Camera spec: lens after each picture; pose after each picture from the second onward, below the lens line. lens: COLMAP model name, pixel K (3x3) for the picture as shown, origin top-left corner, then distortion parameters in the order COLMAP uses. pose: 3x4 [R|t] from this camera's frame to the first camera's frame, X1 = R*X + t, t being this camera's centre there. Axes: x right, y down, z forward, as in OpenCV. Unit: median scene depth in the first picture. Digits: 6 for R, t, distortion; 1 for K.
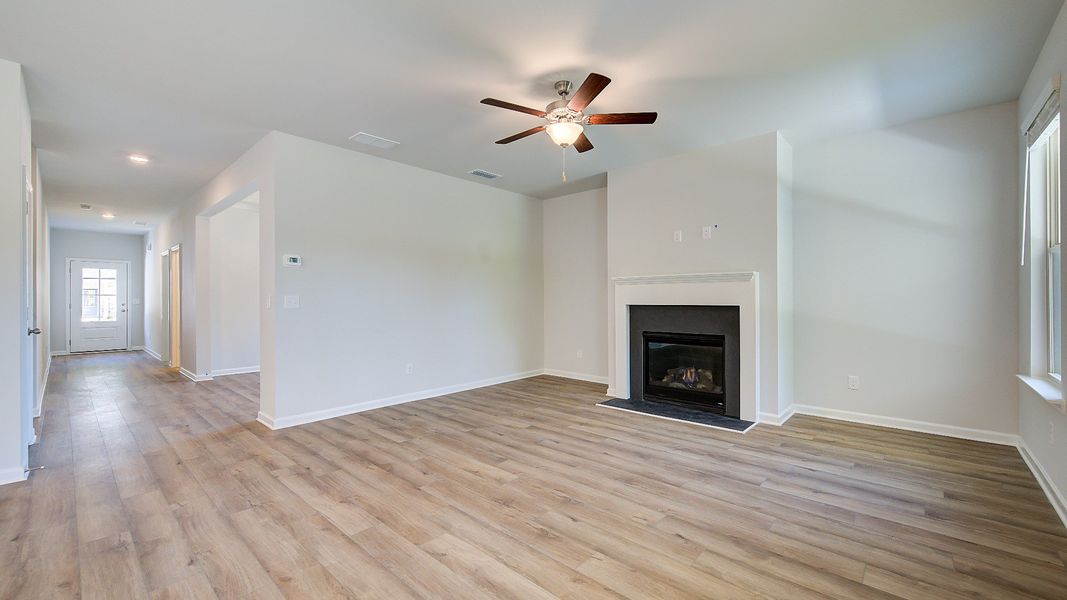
lens RADIAL K [[426.0, 0, 536.7], [0, 426.0, 299.6], [0, 0, 1]] dist [0.007211, -0.003174]
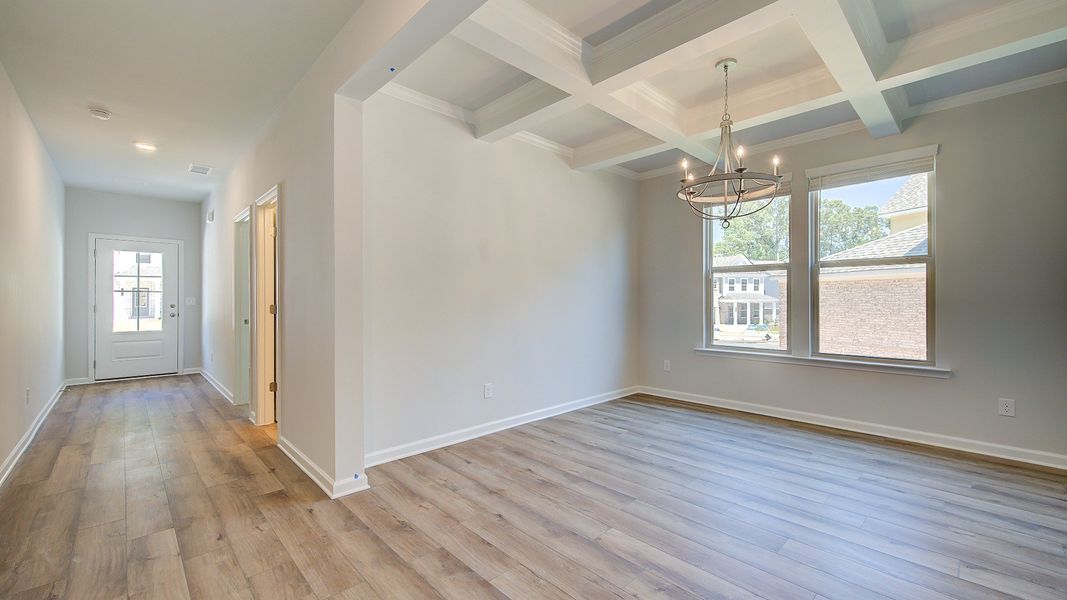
lens RADIAL K [[426.0, 0, 537.2], [0, 426.0, 301.5], [0, 0, 1]] dist [0.007211, -0.003174]
pose [[0.997835, 0.002491, -0.065714, -1.009284], [-0.002374, 0.999995, 0.001855, 0.005108], [0.065718, -0.001695, 0.997837, 1.056529]]
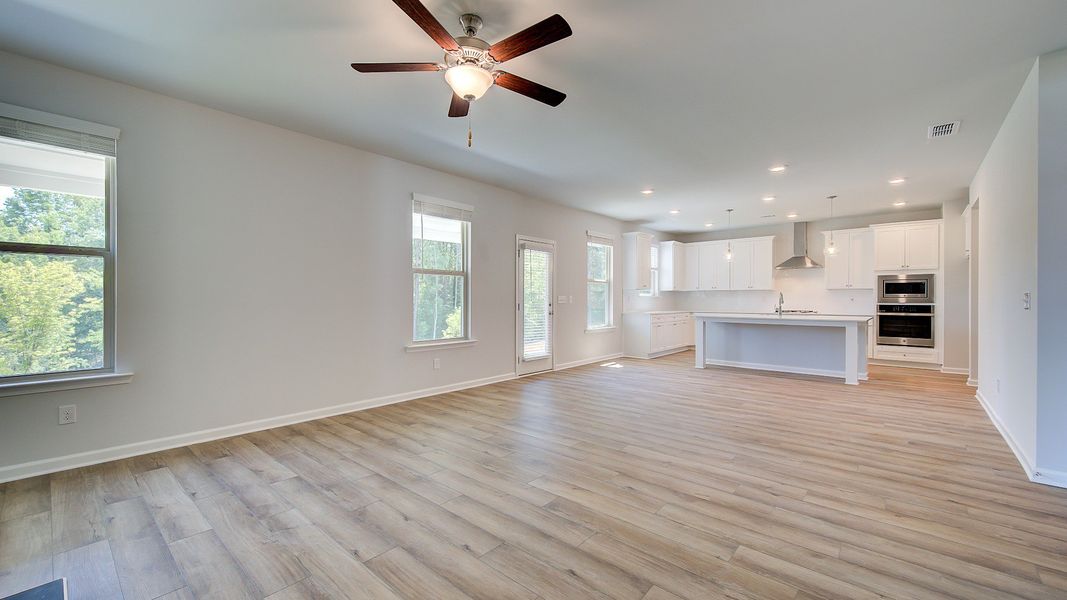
lens RADIAL K [[426.0, 0, 536.4], [0, 426.0, 300.9], [0, 0, 1]] dist [0.007211, -0.003174]
pose [[-0.999849, 0.002904, -0.017146, -0.035804], [0.002817, 0.999983, 0.005122, 0.000986], [0.017160, 0.005073, -0.999840, 1.534355]]
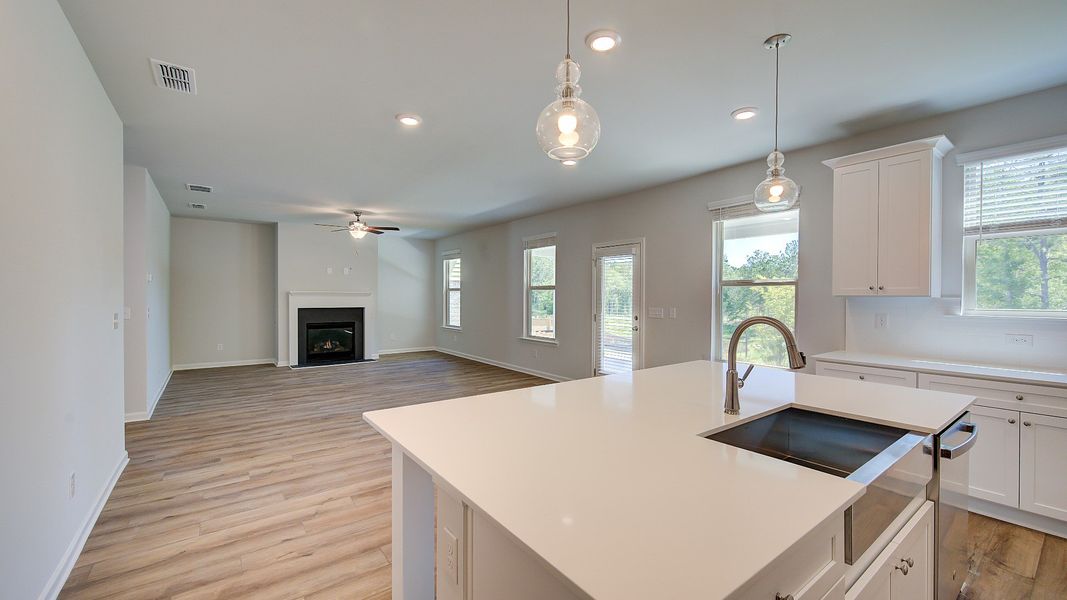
lens RADIAL K [[426.0, 0, 536.4], [0, 426.0, 296.9], [0, 0, 1]] dist [0.007211, -0.003174]
pose [[0.188499, 0.002927, 0.982069, -1.720994], [-0.004785, 0.999986, -0.002062, -0.044534], [-0.982062, -0.004311, 0.188511, -0.313350]]
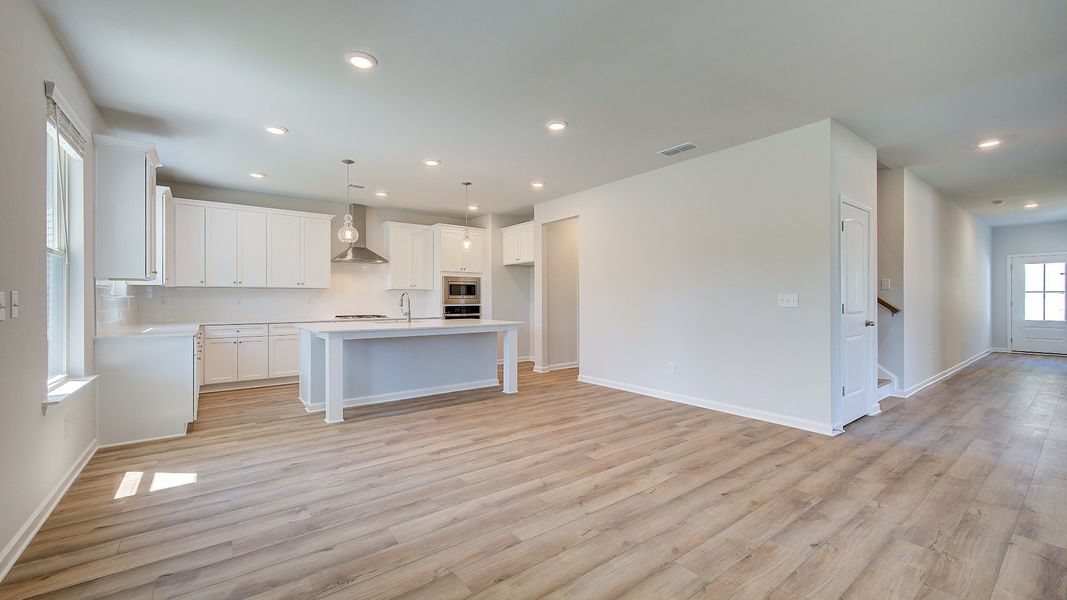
lens RADIAL K [[426.0, 0, 537.8], [0, 426.0, 300.5], [0, 0, 1]] dist [0.007211, -0.003174]
pose [[-0.178609, 0.004961, -0.983908, 0.190329], [0.003214, 0.999985, 0.004459, 0.000038], [0.983915, -0.002366, -0.178622, 0.274595]]
